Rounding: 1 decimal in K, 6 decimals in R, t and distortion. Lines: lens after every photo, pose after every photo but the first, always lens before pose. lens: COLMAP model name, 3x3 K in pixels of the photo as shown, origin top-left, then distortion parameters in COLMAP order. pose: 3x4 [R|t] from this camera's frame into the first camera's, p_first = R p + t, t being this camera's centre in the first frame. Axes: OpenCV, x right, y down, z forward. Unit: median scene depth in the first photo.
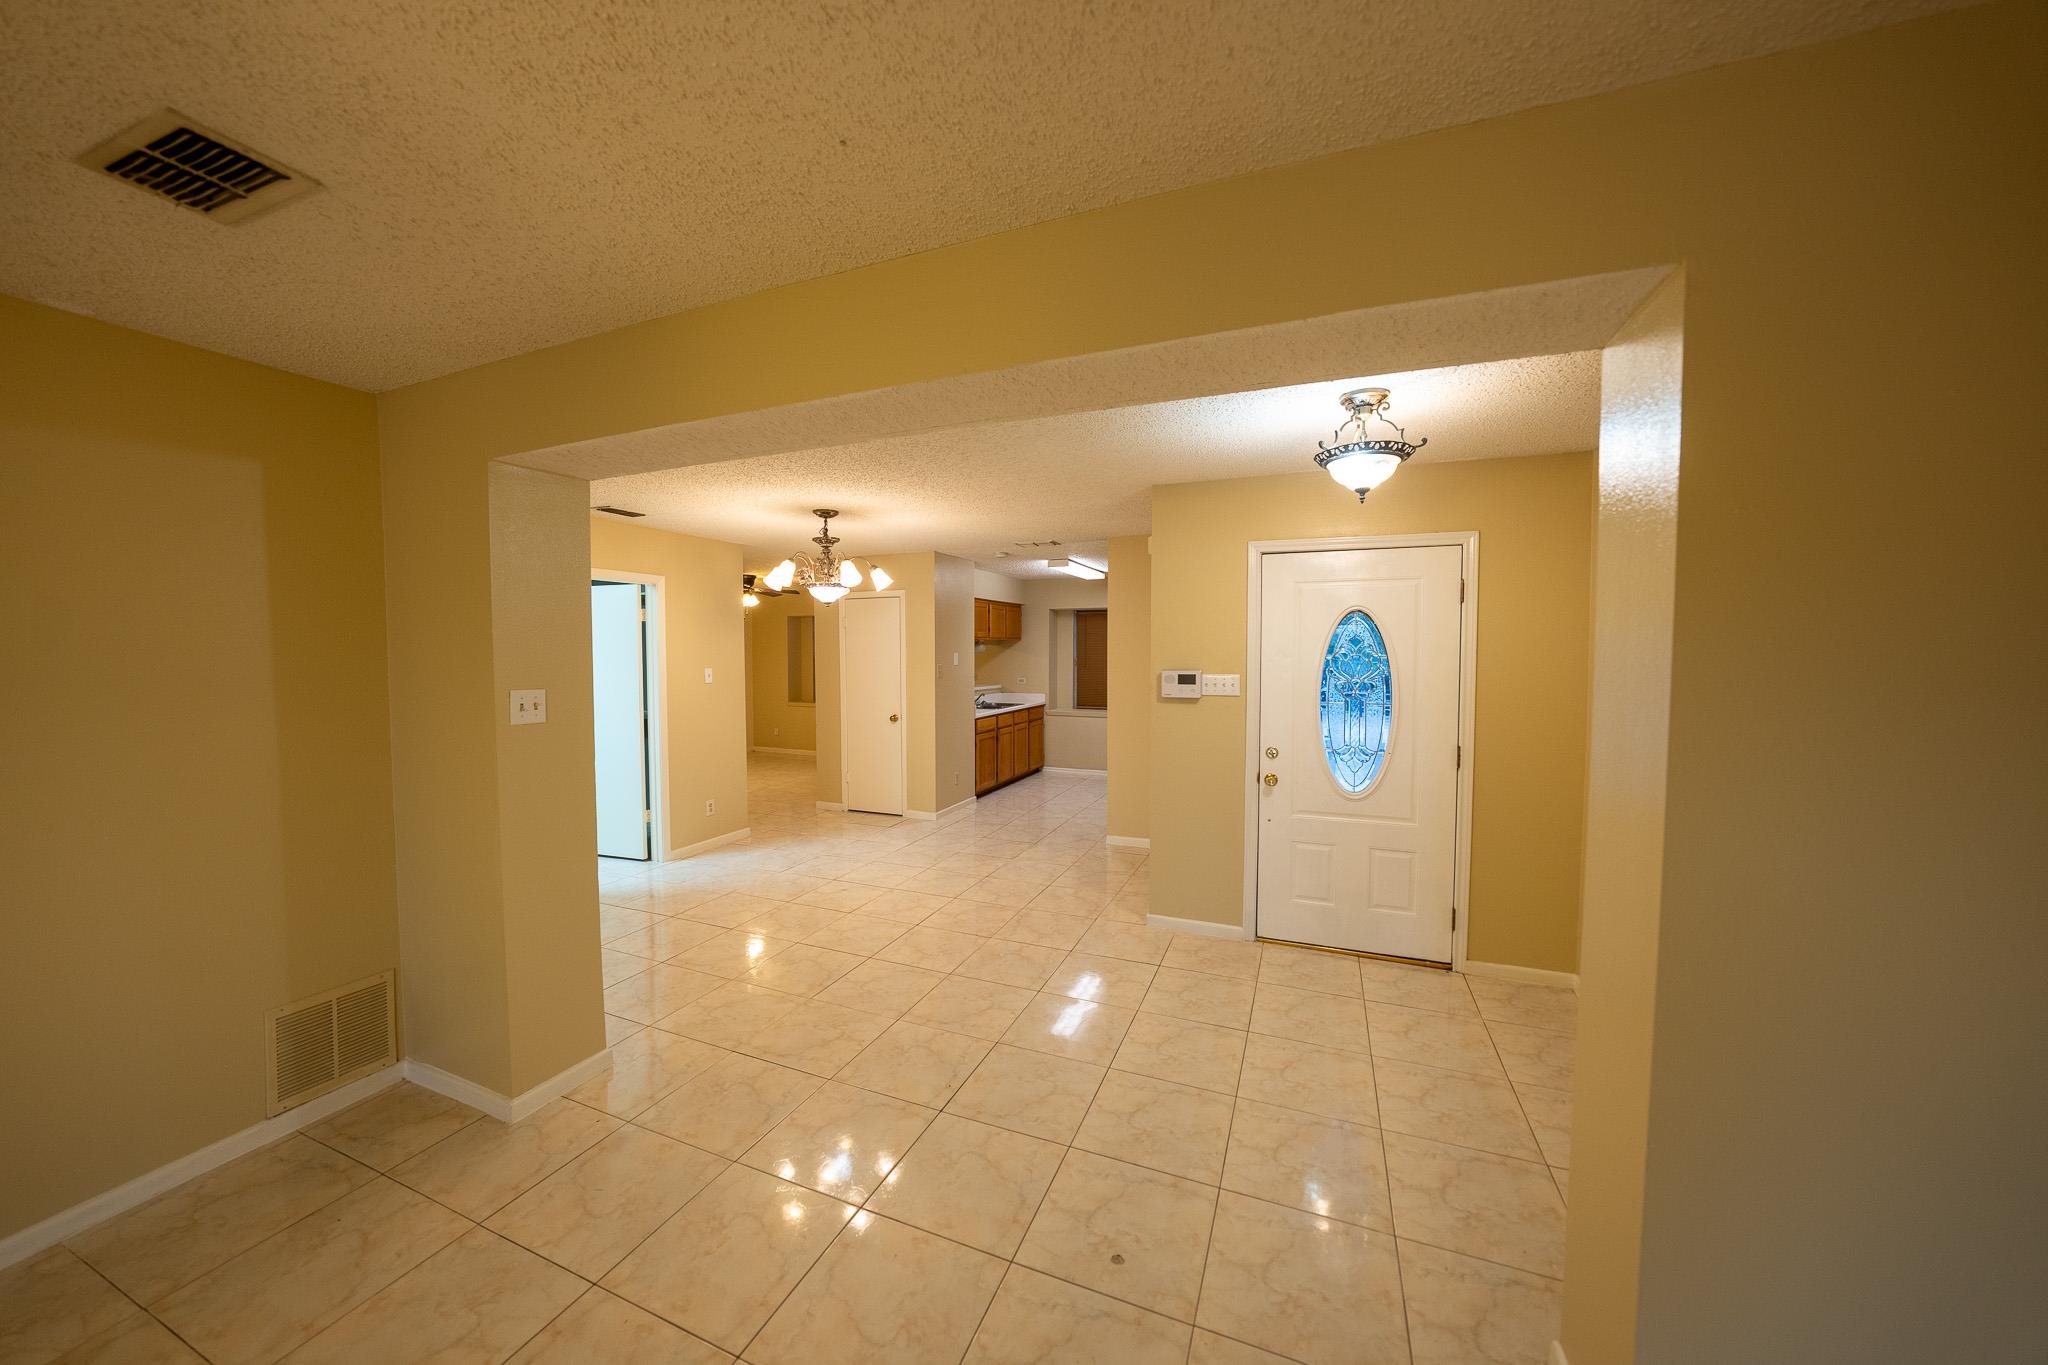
lens RADIAL K [[705.3, 0, 1027.0], [0, 705.3, 683.3], [0, 0, 1]] dist [-0.022174, 0.004276]
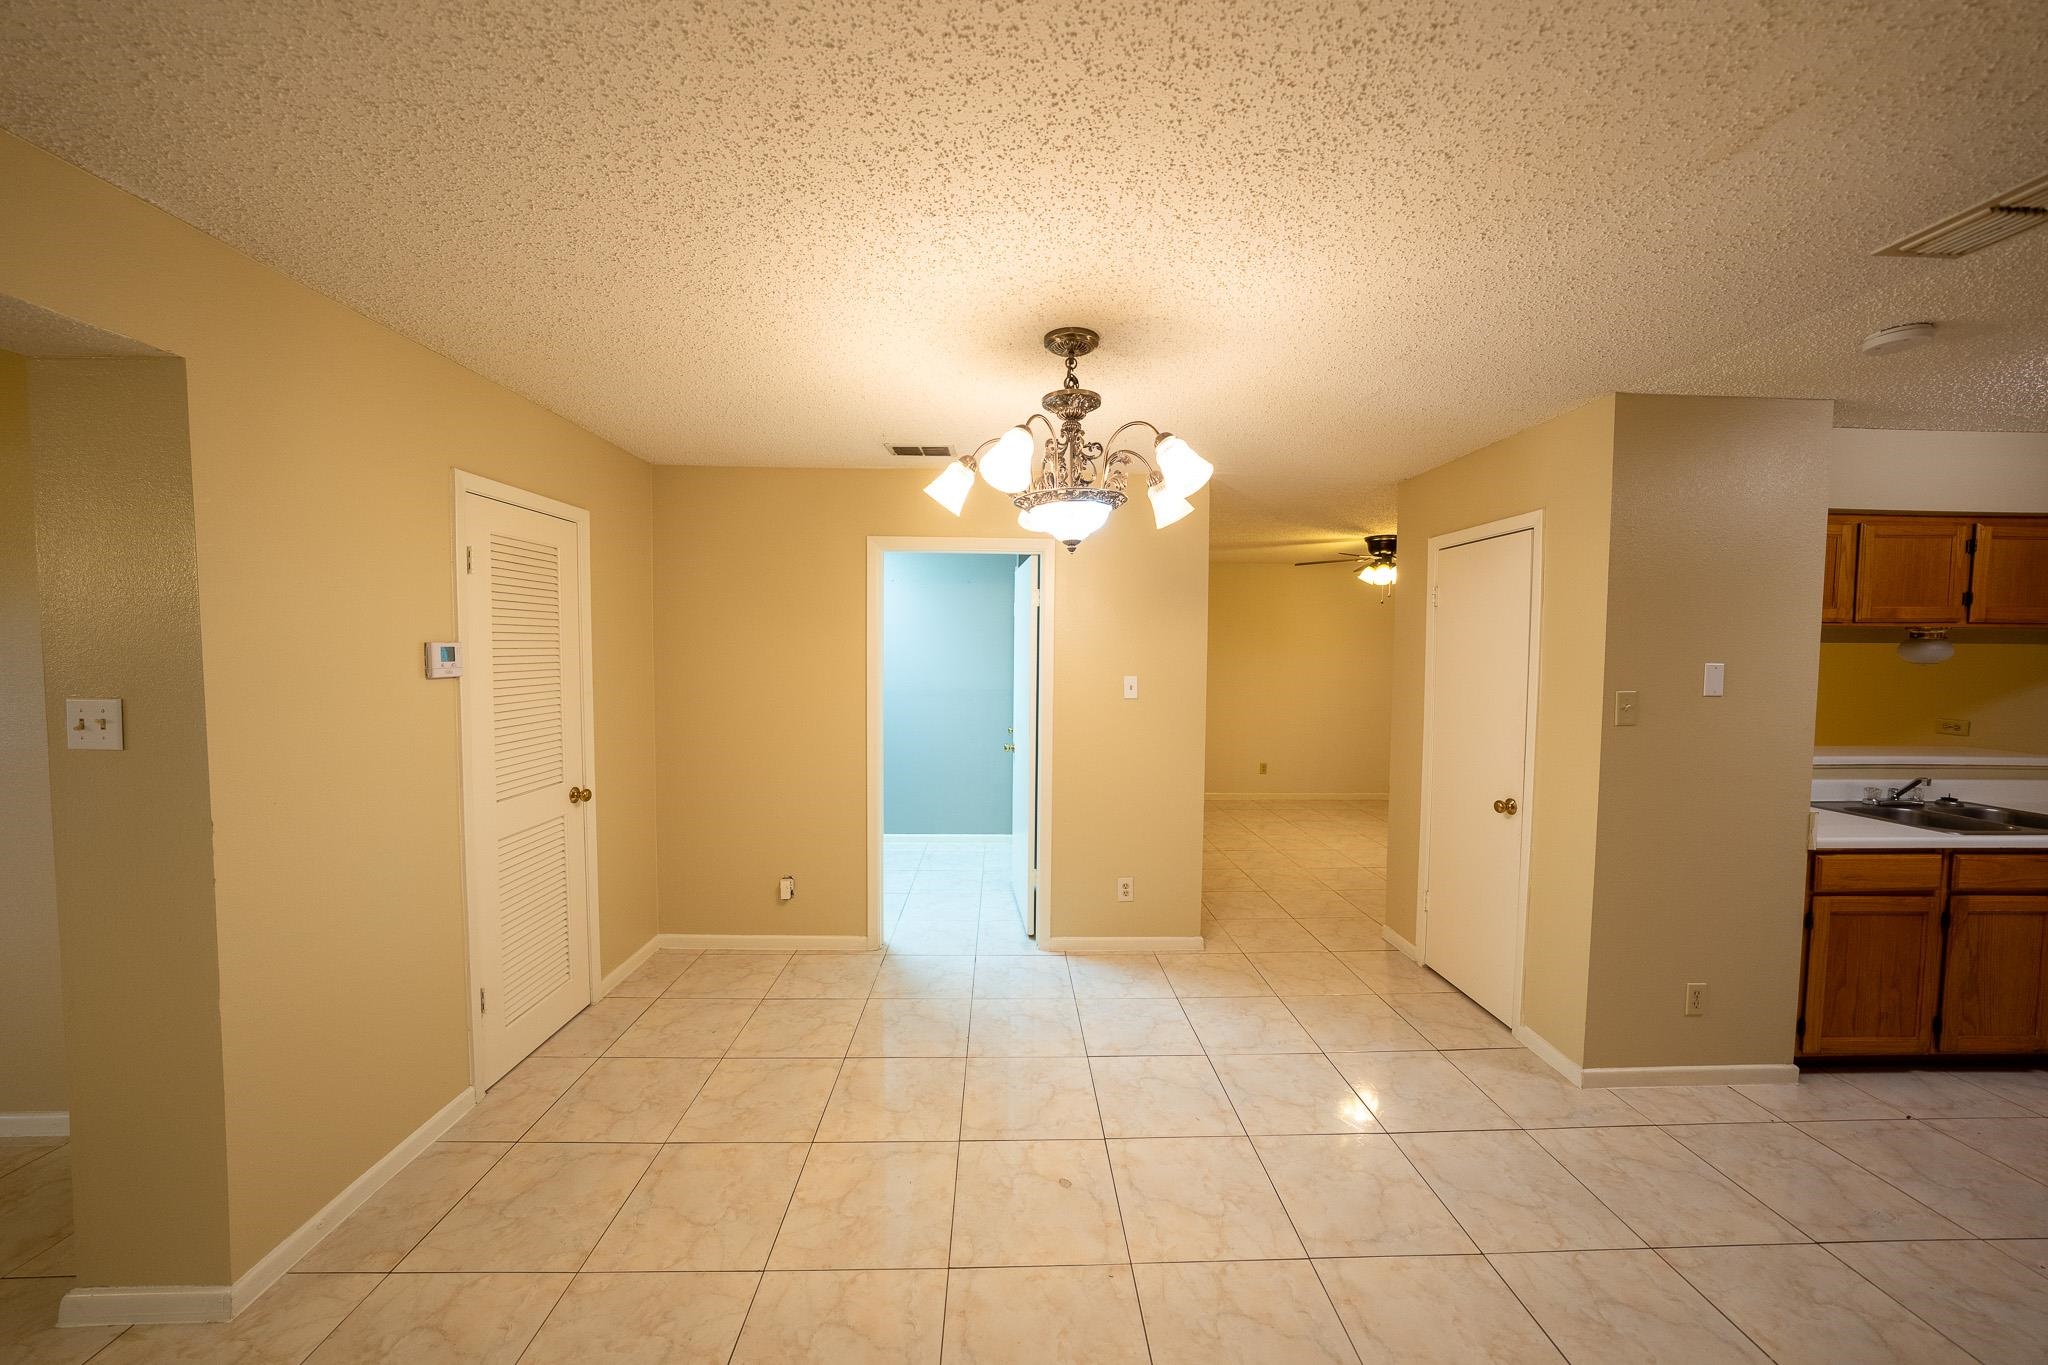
lens RADIAL K [[705.3, 0, 1026.1], [0, 705.3, 681.0], [0, 0, 1]] dist [-0.022174, 0.004276]
pose [[0.407539, 0.048164, -0.911917, 0.083136], [-0.052733, 0.998183, 0.029154, -0.025525], [0.911664, 0.036207, 0.409339, 0.543864]]
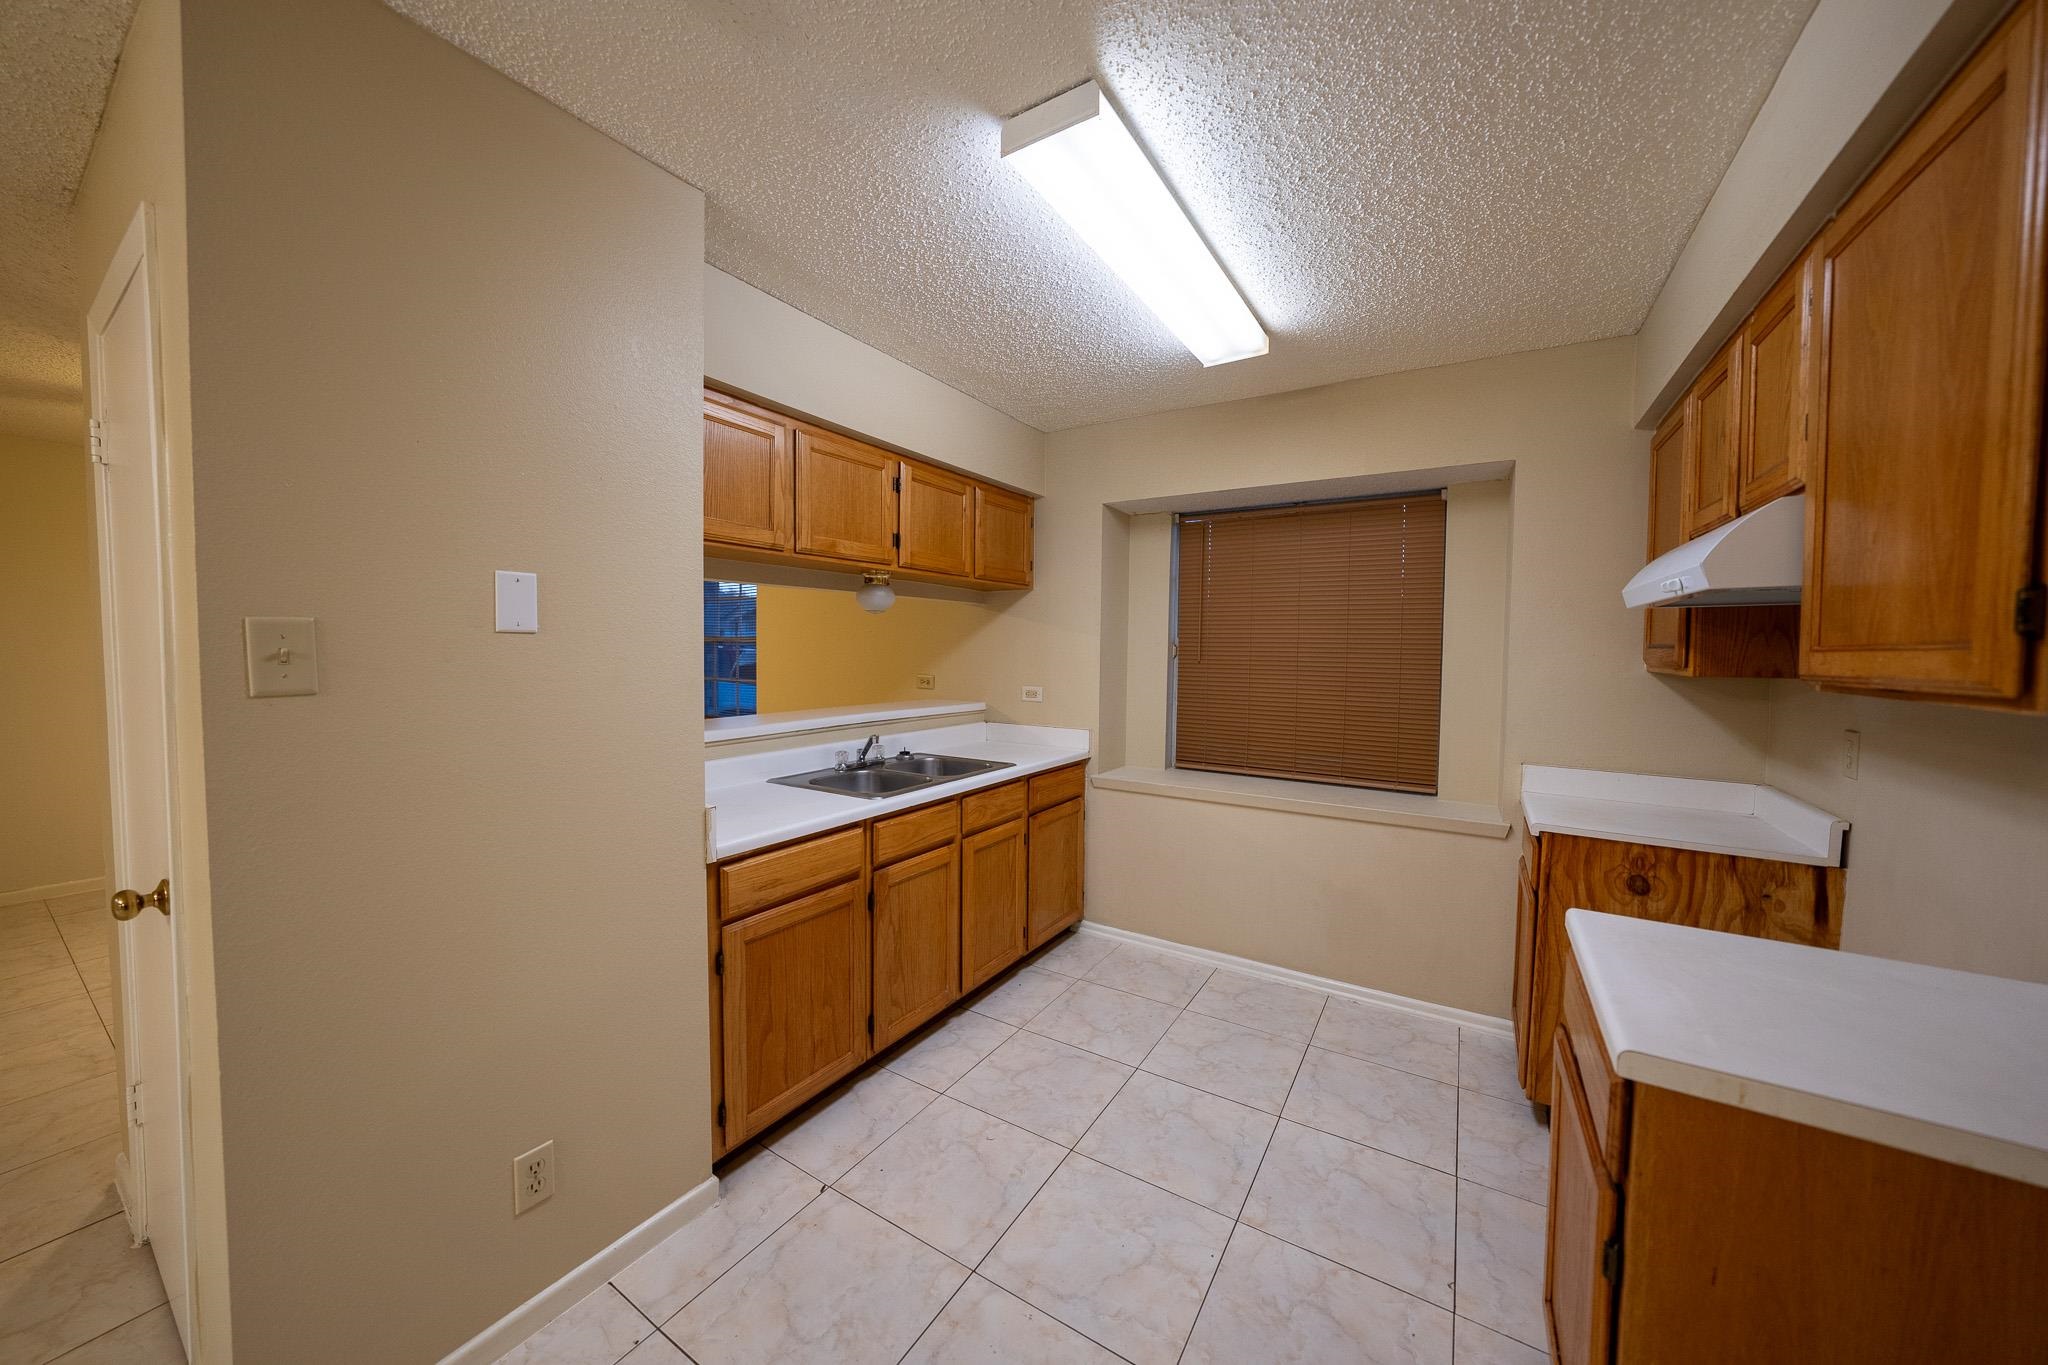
lens RADIAL K [[705.3, 0, 1027.2], [0, 705.3, 677.3], [0, 0, 1]] dist [-0.022174, 0.004276]
pose [[0.985410, 0.024661, -0.168399, 0.076416], [-0.025493, 0.999671, -0.002780, -0.016079], [0.168275, 0.007032, 0.985715, 0.853162]]
